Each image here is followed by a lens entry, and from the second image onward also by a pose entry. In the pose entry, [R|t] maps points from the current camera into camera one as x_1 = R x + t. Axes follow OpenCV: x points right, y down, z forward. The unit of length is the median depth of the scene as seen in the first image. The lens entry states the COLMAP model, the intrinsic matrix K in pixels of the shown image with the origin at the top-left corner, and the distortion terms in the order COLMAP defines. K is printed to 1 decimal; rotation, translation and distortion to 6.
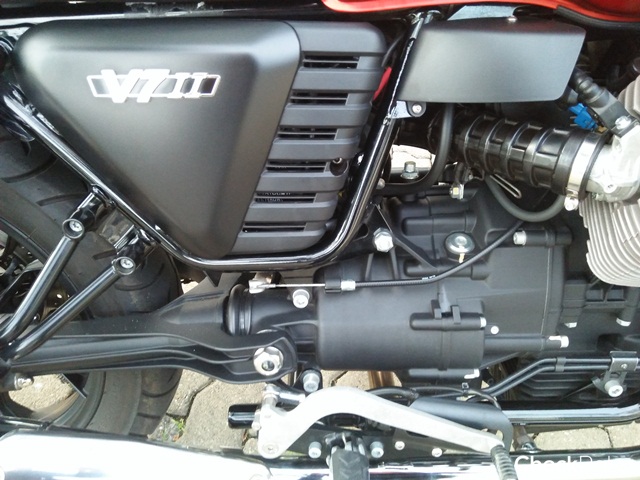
lens RADIAL K [[528.9, 0, 322.9], [0, 528.9, 239.1], [0, 0, 1]] dist [0.062168, -0.089912]
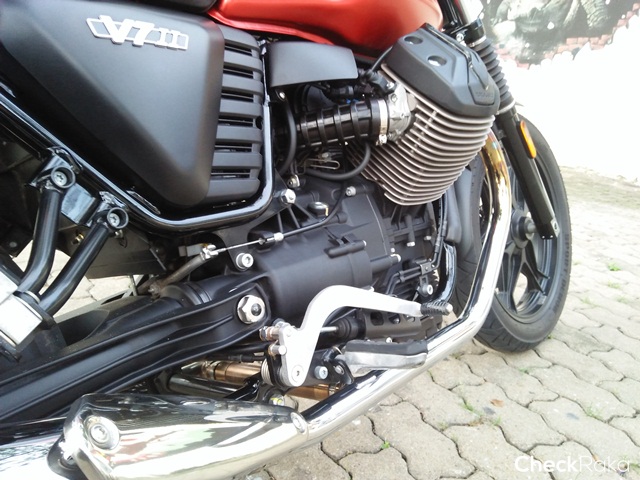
lens RADIAL K [[528.9, 0, 322.9], [0, 528.9, 239.1], [0, 0, 1]] dist [0.062168, -0.089912]
pose [[0.678658, -0.150725, 0.718822, -0.820946], [0.457553, 0.852352, -0.253263, 0.490020], [-0.574516, 0.500778, 0.647420, 0.202906]]
